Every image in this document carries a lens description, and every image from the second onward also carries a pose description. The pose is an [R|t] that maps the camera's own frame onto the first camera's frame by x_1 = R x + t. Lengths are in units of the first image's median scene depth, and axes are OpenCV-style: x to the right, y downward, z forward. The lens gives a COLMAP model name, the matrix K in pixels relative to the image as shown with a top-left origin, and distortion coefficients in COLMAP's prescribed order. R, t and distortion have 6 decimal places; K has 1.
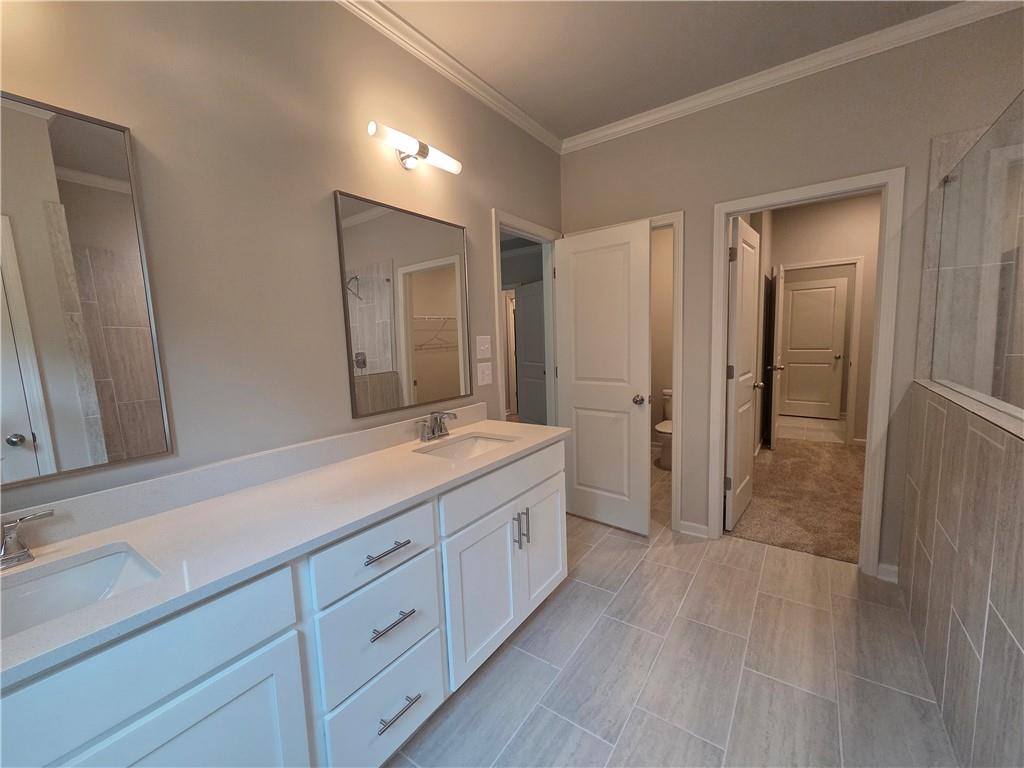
lens RADIAL K [[416.1, 0, 507.6], [0, 416.1, 388.9], [0, 0, 1]] dist [0.003775, 0.000651]
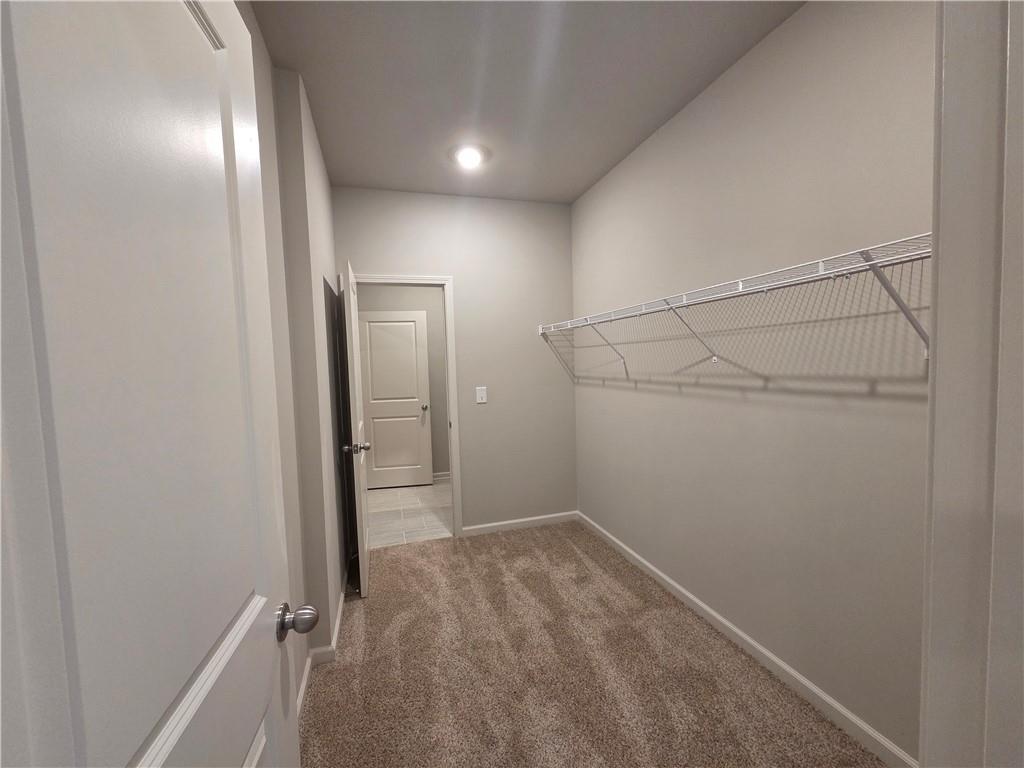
lens RADIAL K [[416.1, 0, 508.8], [0, 416.1, 387.6], [0, 0, 1]] dist [0.003775, 0.000651]
pose [[0.606975, -0.028480, 0.794211, 0.319564], [0.100799, 0.994046, -0.041389, -0.083587], [-0.788303, 0.105178, 0.606231, 0.483271]]
